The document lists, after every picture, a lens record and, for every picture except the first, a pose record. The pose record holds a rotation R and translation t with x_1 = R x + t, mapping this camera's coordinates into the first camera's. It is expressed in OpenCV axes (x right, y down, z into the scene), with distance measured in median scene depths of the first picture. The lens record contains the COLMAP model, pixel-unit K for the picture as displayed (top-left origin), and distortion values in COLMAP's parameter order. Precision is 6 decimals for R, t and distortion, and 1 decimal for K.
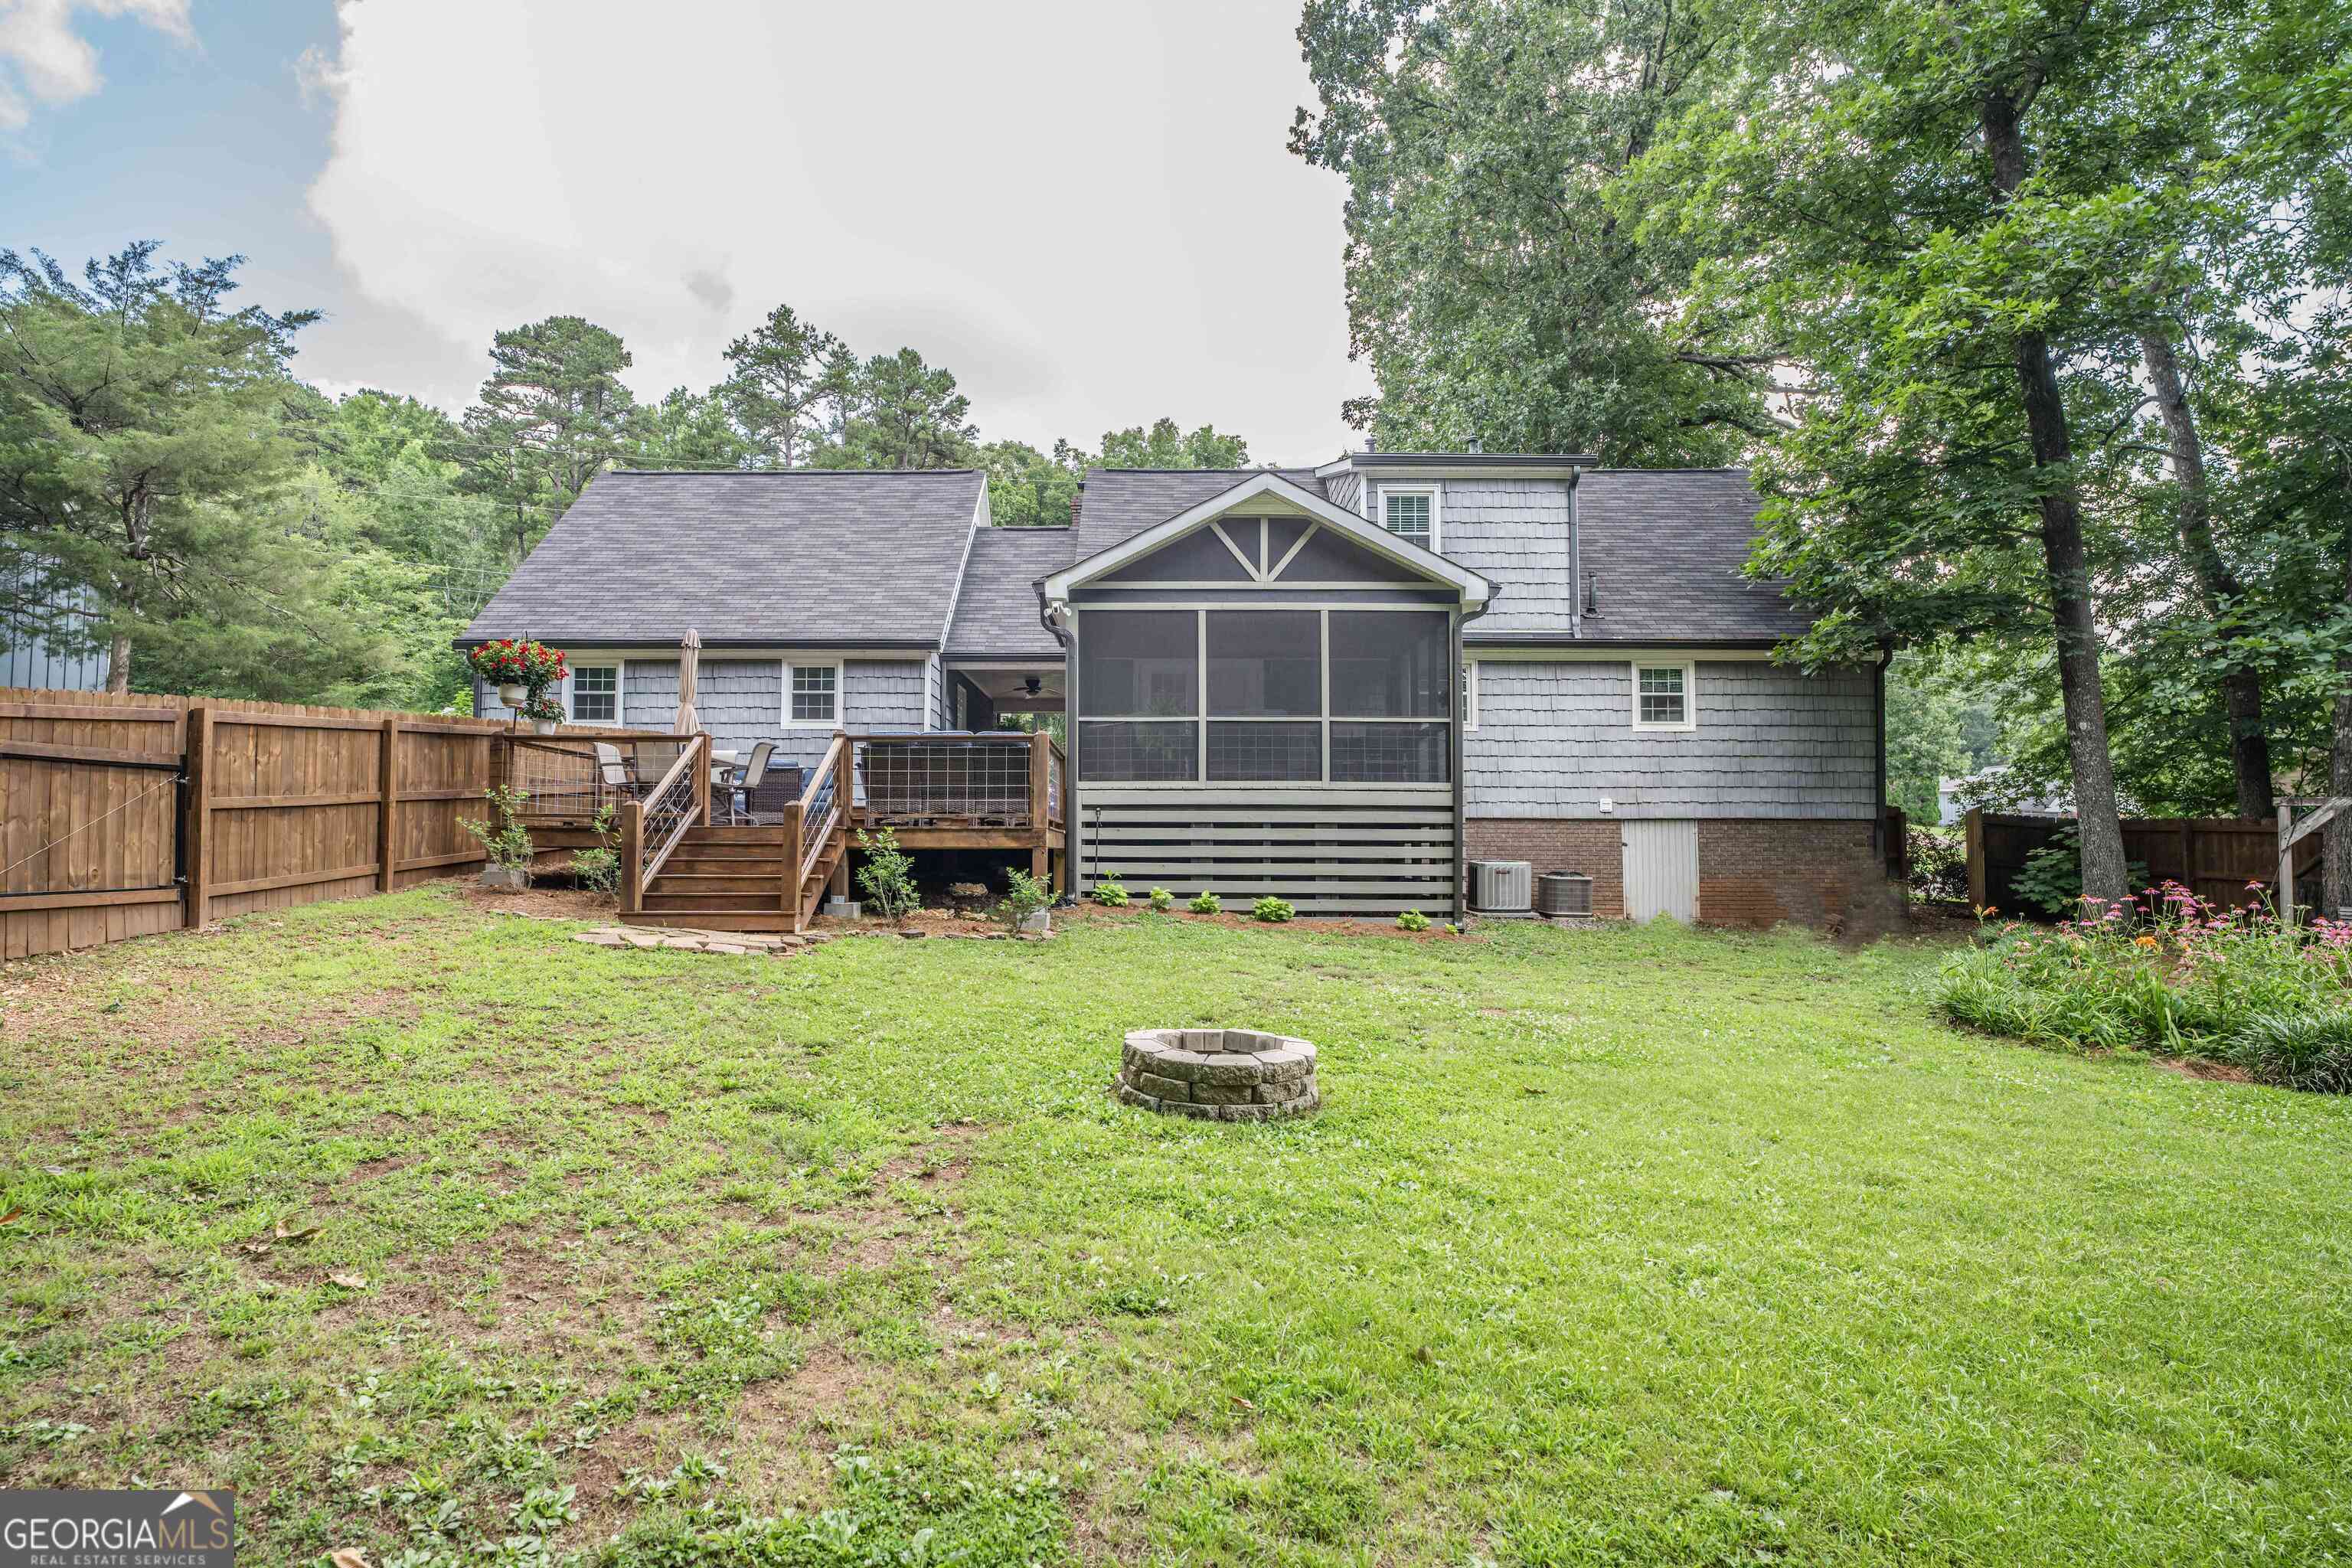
lens RADIAL K [[1171.6, 0, 1176.0], [0, 1171.6, 789.8], [0, 0, 1]] dist [-0.000302, -0.000096]
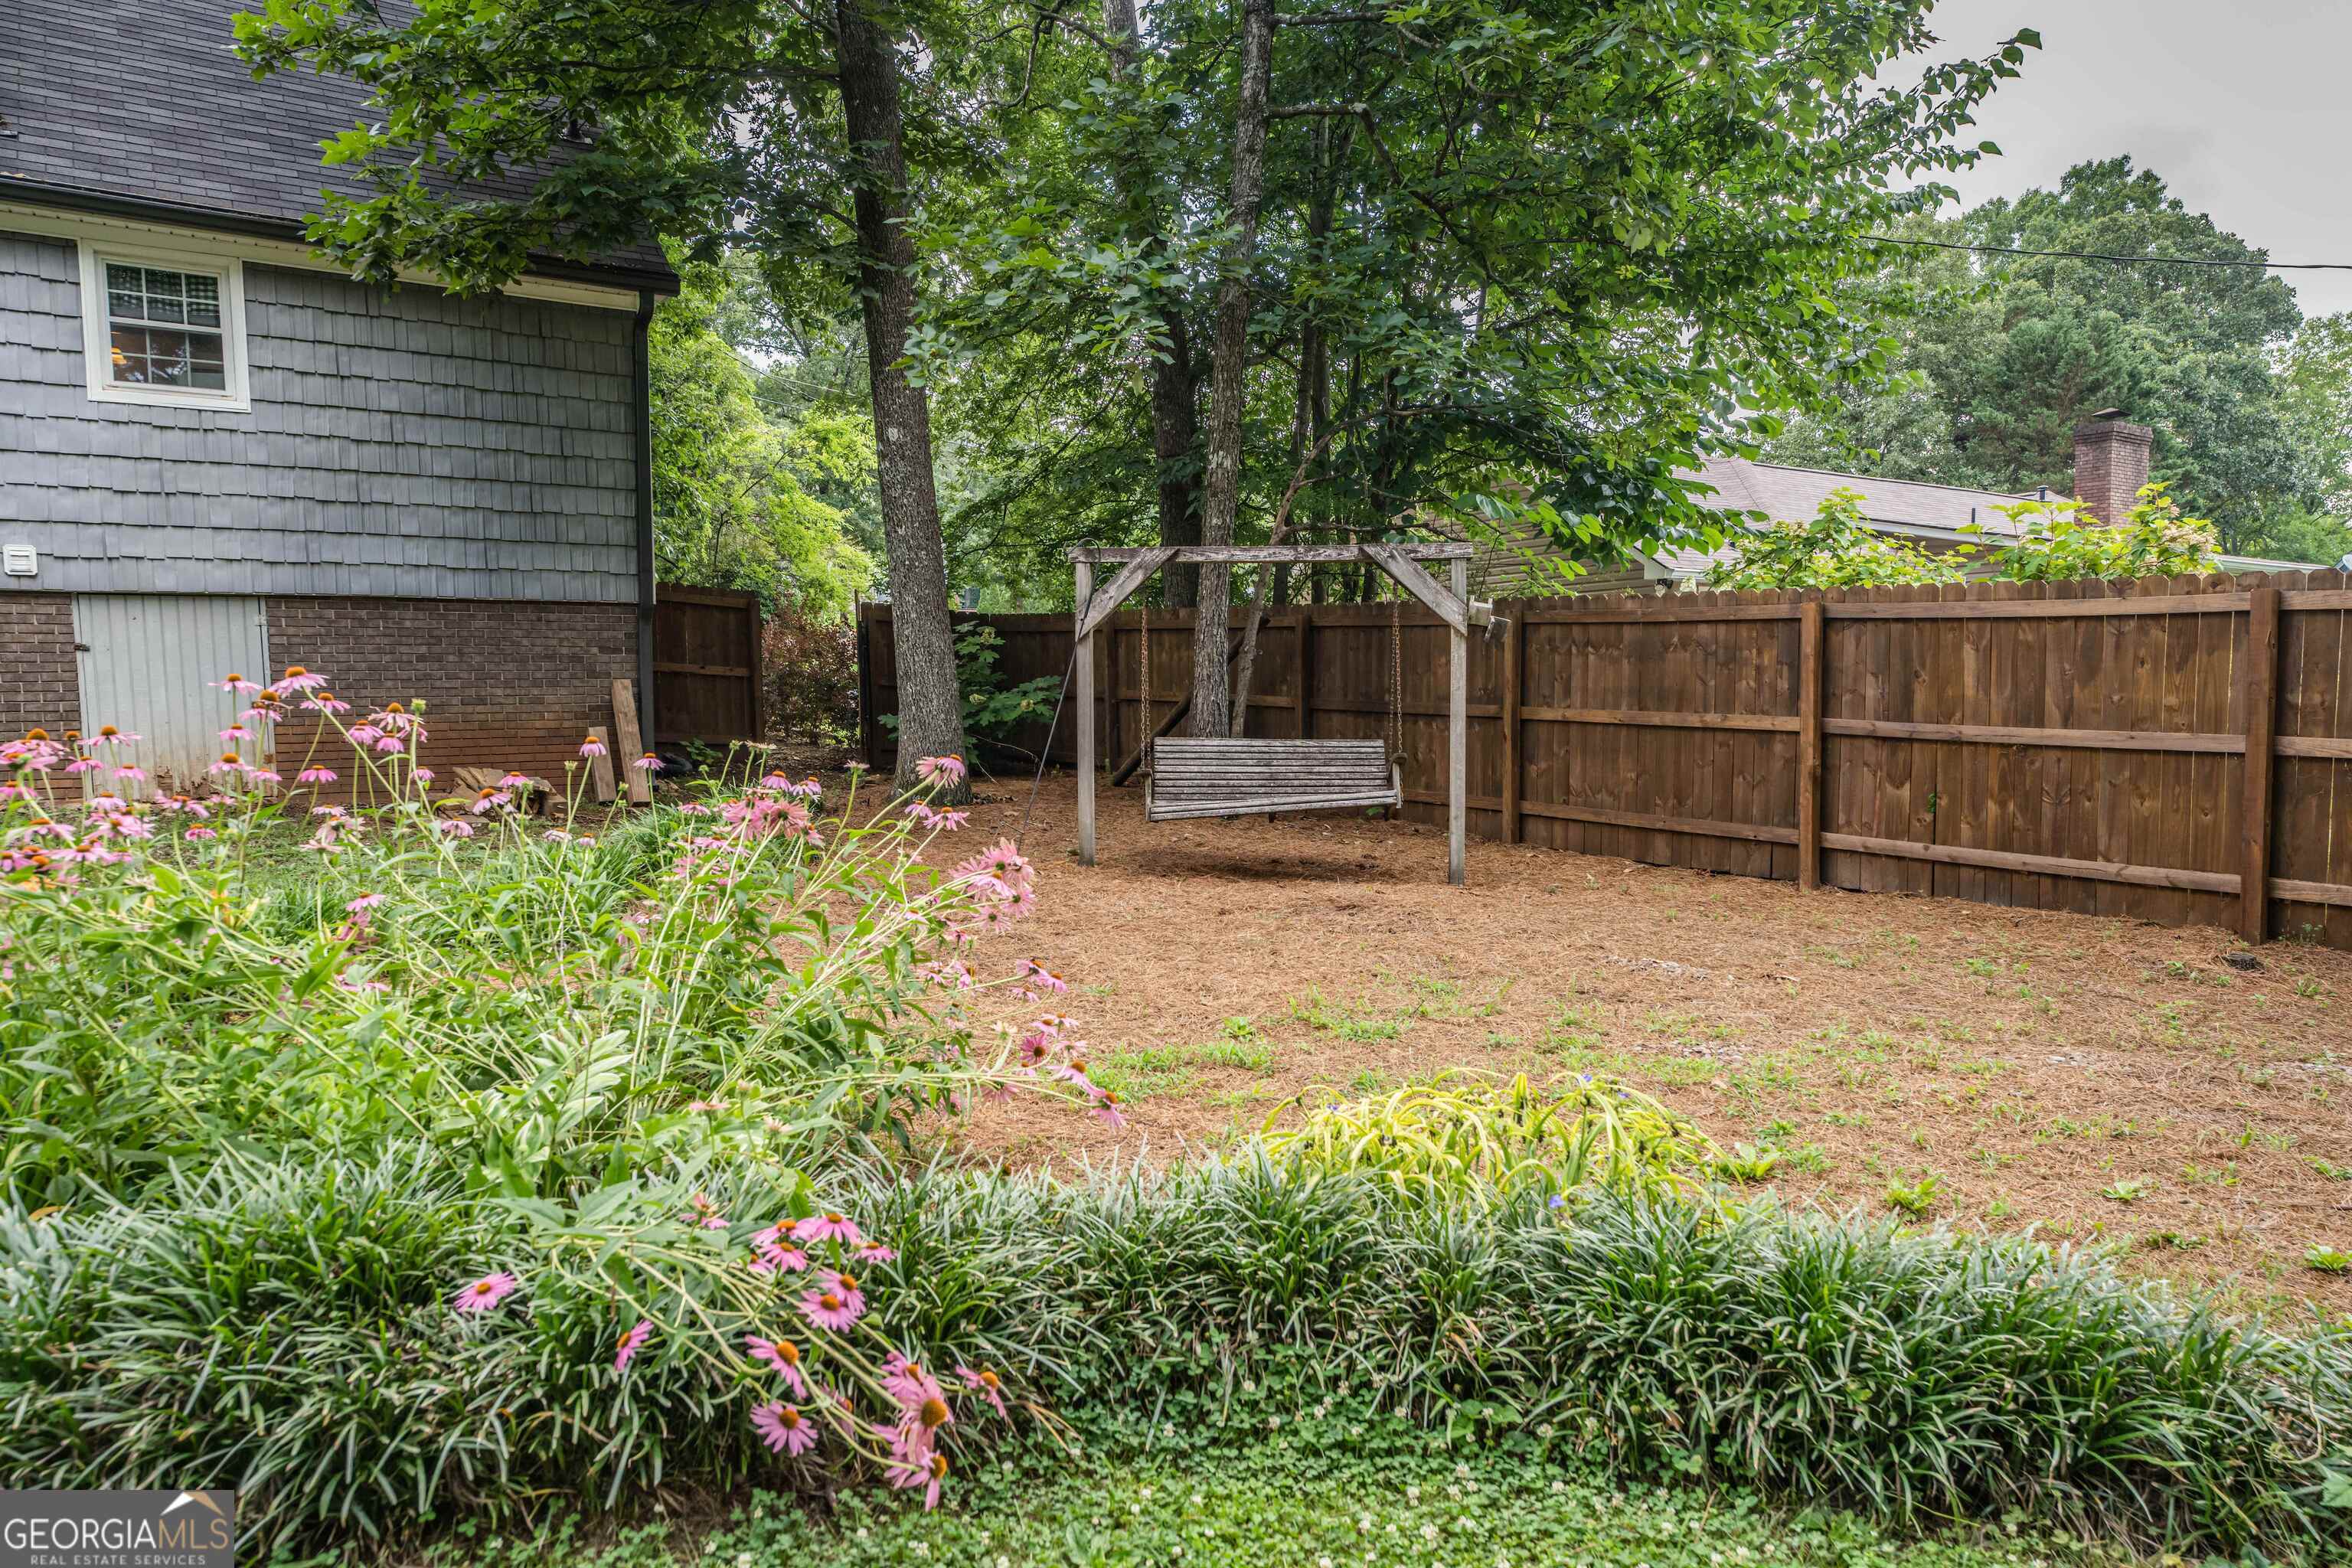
lens RADIAL K [[1496.3, 0, 1176.6], [0, 1496.3, 780.3], [0, 0, 1]] dist [-0.000113, 0.000048]
pose [[0.815536, -0.049045, 0.576624, 0.392000], [-0.017395, 0.993874, 0.109137, 0.026776], [-0.578445, -0.099036, 0.809687, 0.266130]]
